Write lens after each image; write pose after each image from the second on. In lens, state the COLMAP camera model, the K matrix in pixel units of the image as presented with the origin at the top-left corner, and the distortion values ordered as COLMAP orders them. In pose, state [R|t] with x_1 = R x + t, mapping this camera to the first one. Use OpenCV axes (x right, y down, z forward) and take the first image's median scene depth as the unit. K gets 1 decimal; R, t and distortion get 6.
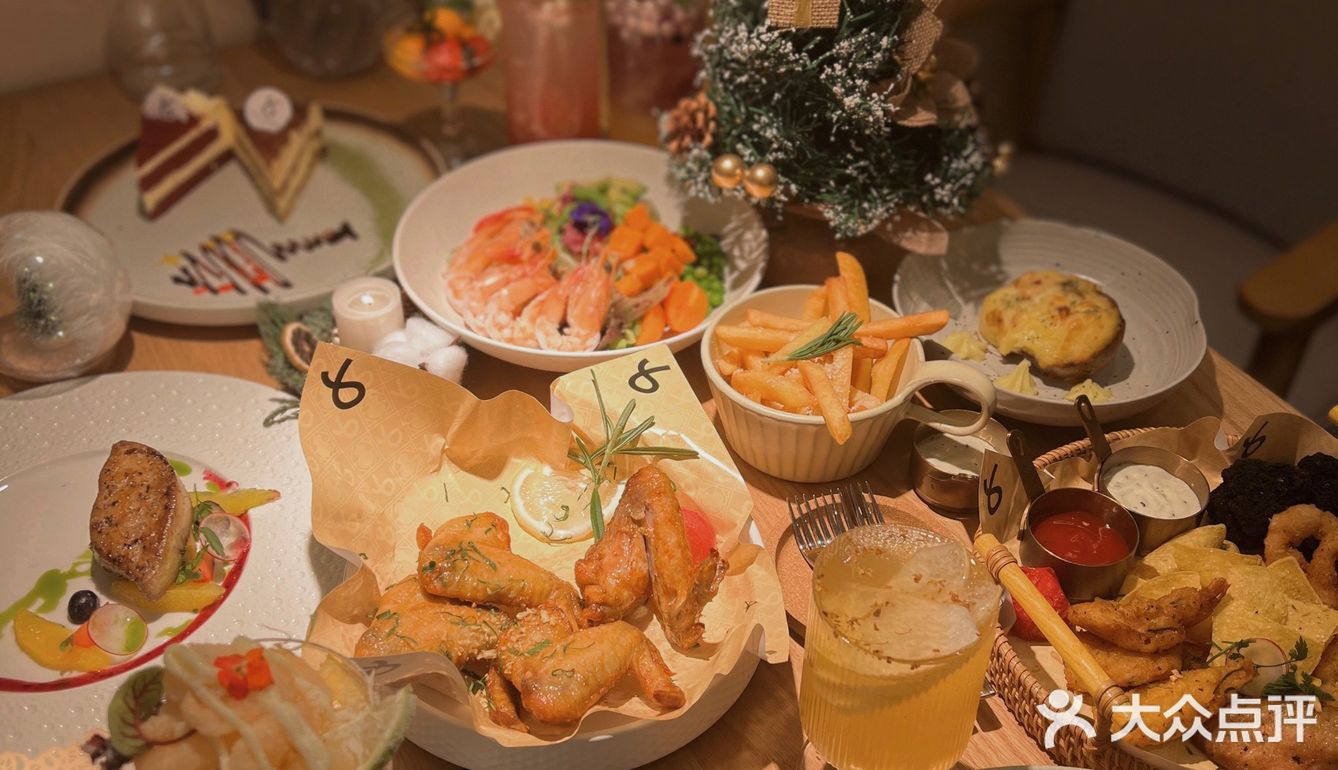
lens RADIAL K [[1374.9, 0, 669.0], [0, 1374.9, 385.0], [0, 0, 1]] dist [0.127066, -0.390690]
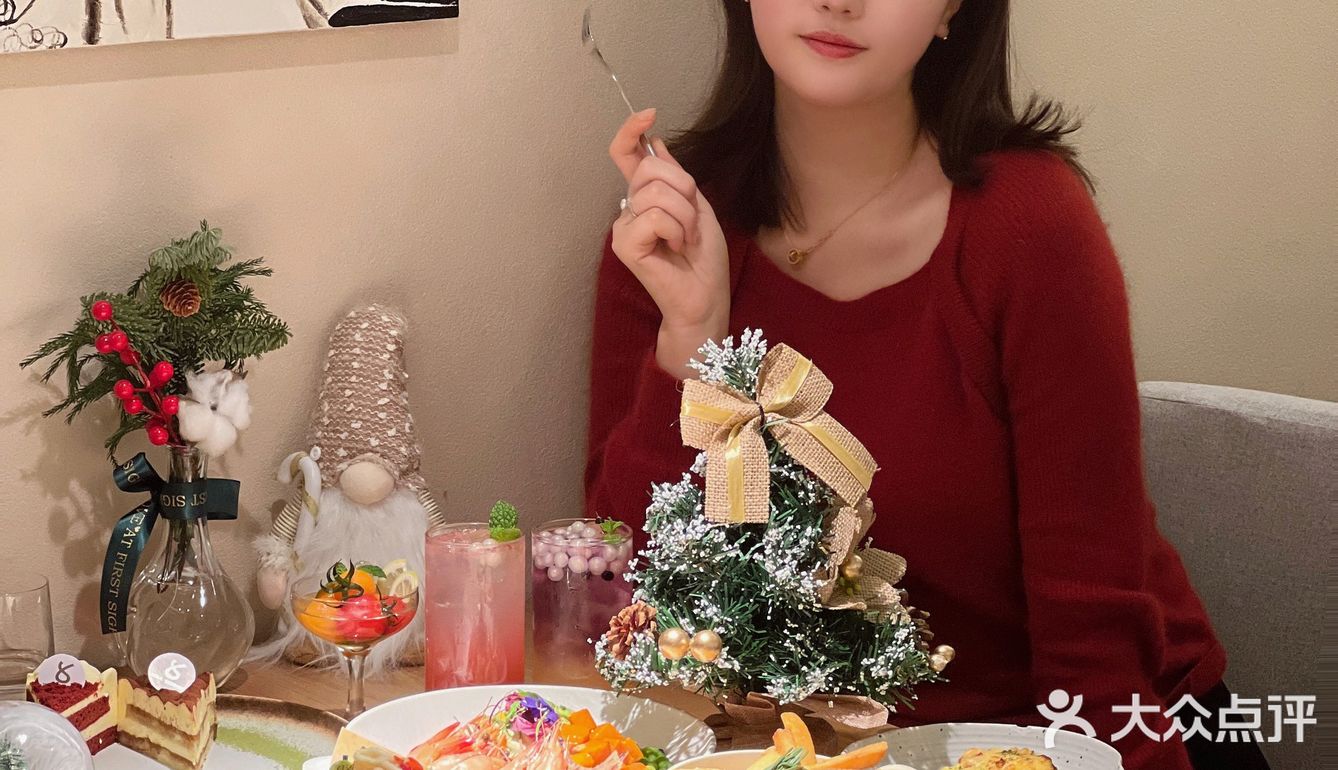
lens RADIAL K [[2952.4, 0, 669.0], [0, 2952.4, 385.0], [0, 0, 1]] dist [-0.010884, 0.010087]
pose [[0.996270, -0.026053, 0.082266, -0.141133], [0.060791, 0.888510, -0.454812, 0.693918], [-0.061245, 0.458117, 0.886780, -1.096457]]
